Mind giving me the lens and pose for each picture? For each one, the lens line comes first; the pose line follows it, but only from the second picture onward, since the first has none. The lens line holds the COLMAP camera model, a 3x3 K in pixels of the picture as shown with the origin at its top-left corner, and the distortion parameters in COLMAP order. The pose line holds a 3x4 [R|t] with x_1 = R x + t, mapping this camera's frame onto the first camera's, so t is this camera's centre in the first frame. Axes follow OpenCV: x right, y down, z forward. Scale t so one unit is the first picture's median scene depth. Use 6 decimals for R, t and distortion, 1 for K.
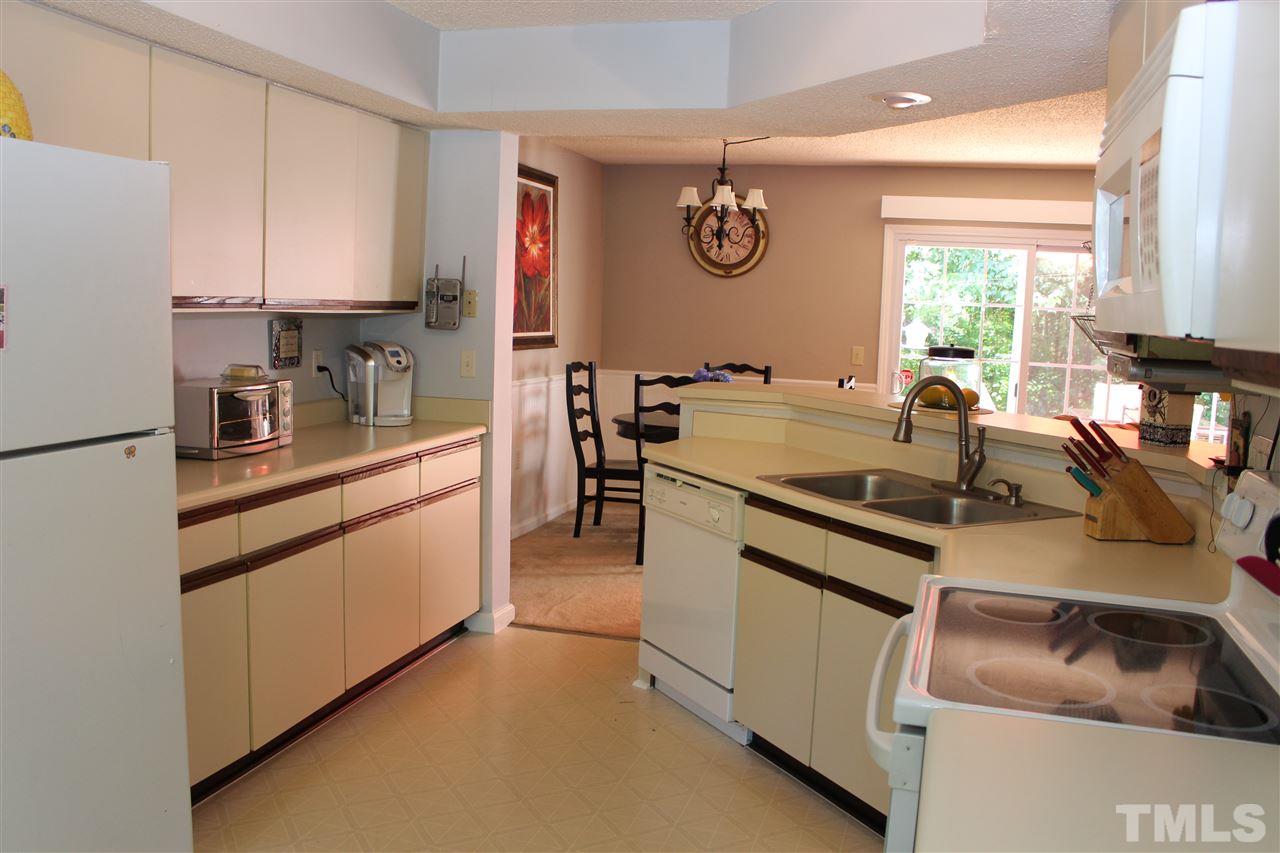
lens RADIAL K [[1082.3, 0, 621.8], [0, 1082.3, 426.0], [0, 0, 1]] dist [-0.149160, 0.141258]
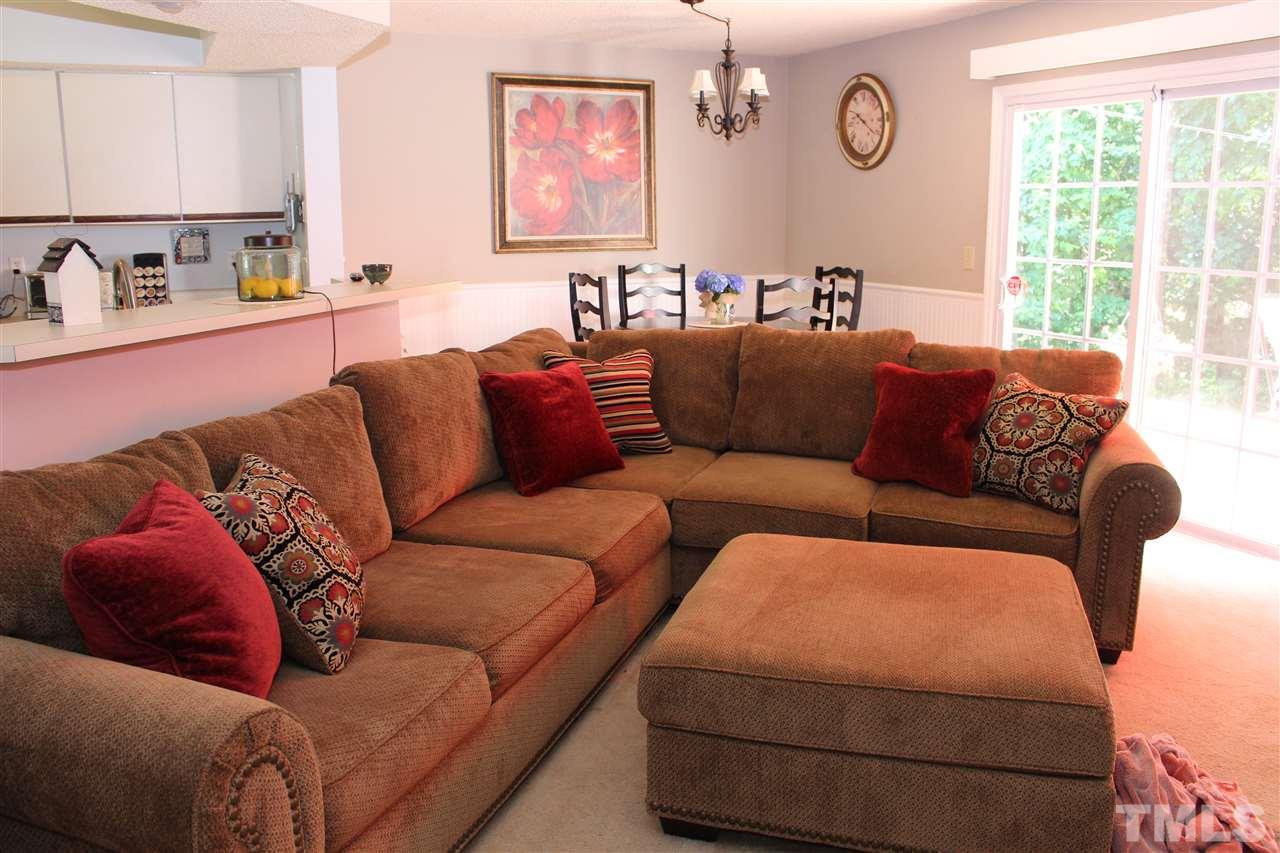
lens RADIAL K [[1072.0, 0, 607.4], [0, 1072.0, 426.8], [0, 0, 1]] dist [-0.150665, 0.099587]
pose [[0.663288, 0.107740, -0.740568, 0.685908], [-0.053951, 0.993892, 0.096273, -0.001726], [0.746417, -0.023903, 0.665049, 0.301700]]
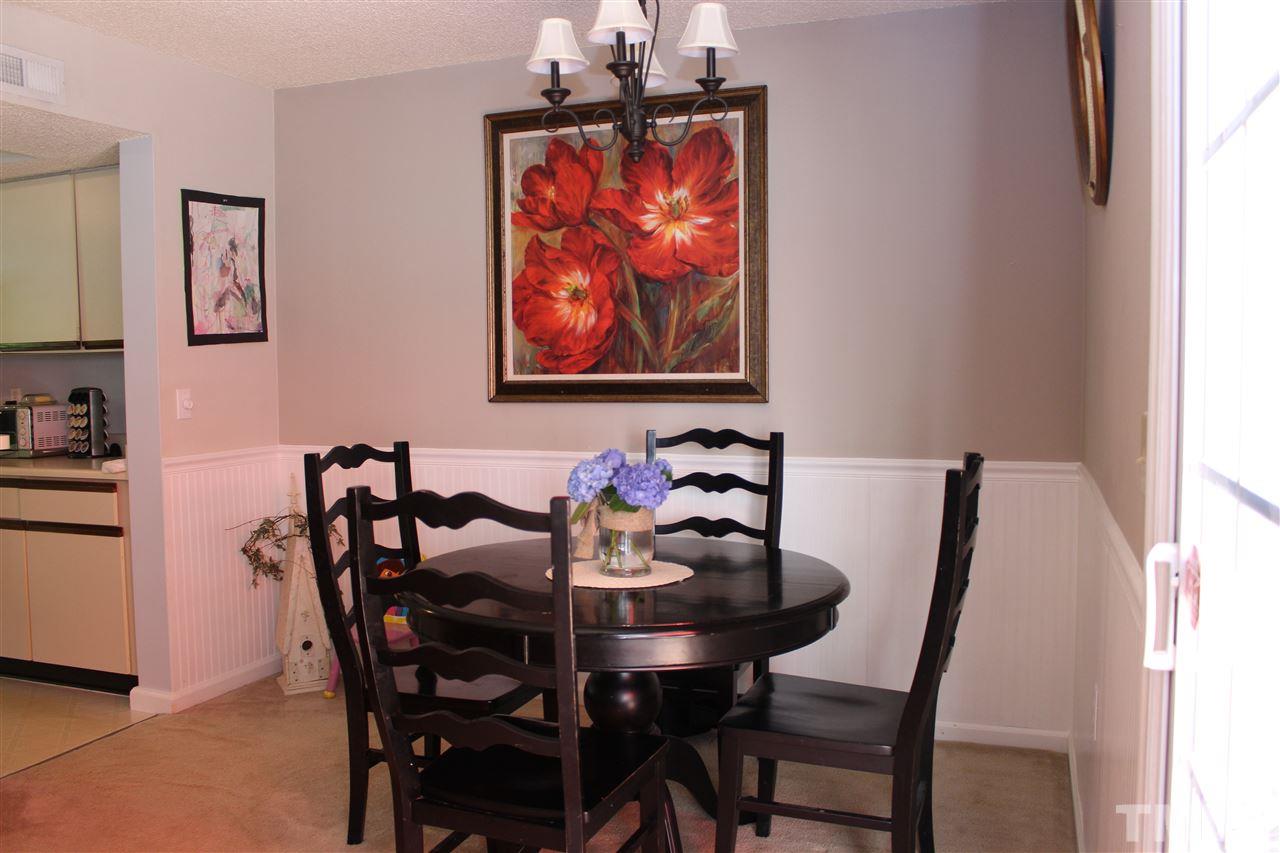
lens RADIAL K [[1082.3, 0, 621.8], [0, 1082.3, 426.0], [0, 0, 1]] dist [-0.149160, 0.141258]
pose [[-0.059553, 0.026776, -0.997866, 0.485152], [-0.100882, 0.994361, 0.032702, -0.073128], [0.993114, 0.102614, -0.056516, 0.982910]]
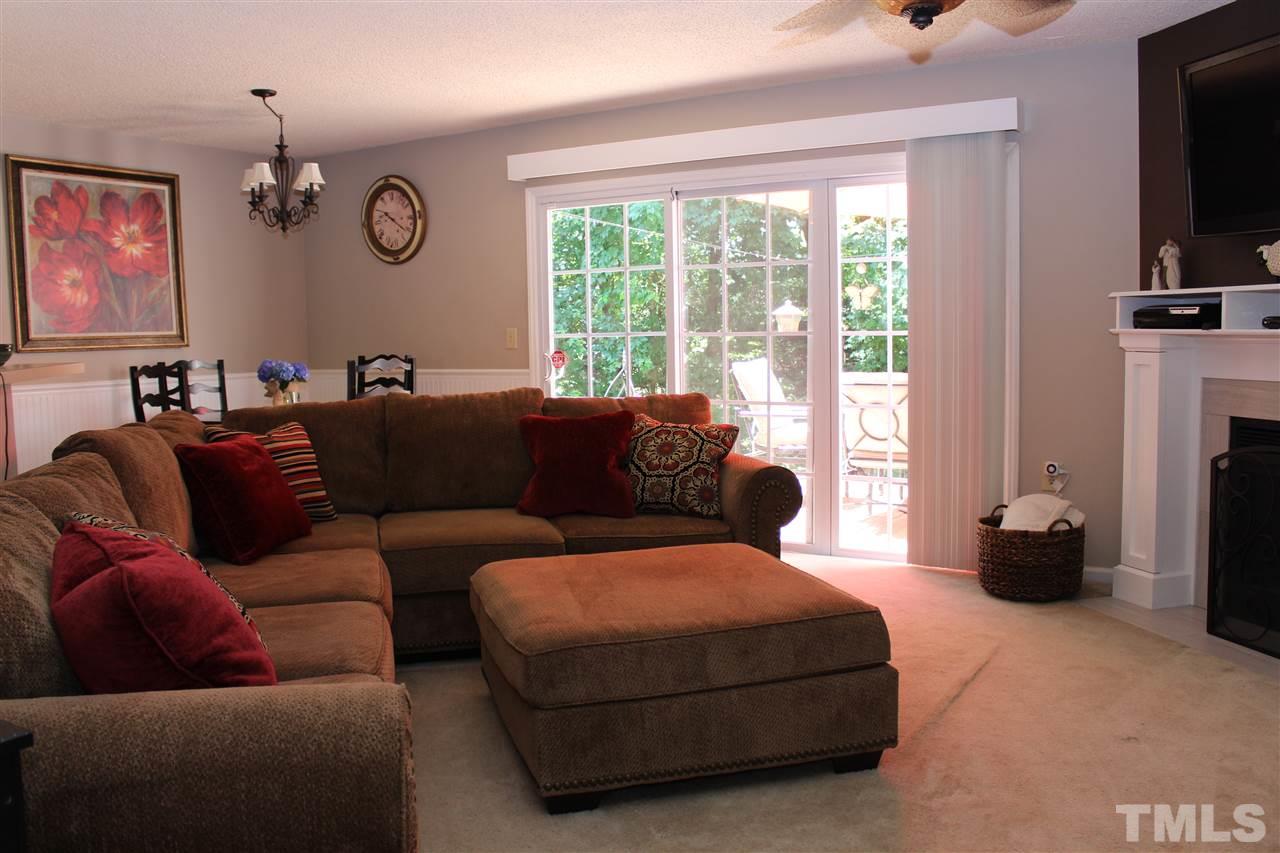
lens RADIAL K [[1082.3, 0, 621.8], [0, 1082.3, 426.0], [0, 0, 1]] dist [-0.149160, 0.141258]
pose [[0.966517, -0.033243, -0.254442, 0.577659], [0.026679, 0.999217, -0.029207, 0.038496], [0.255213, 0.021441, 0.966647, 0.174170]]
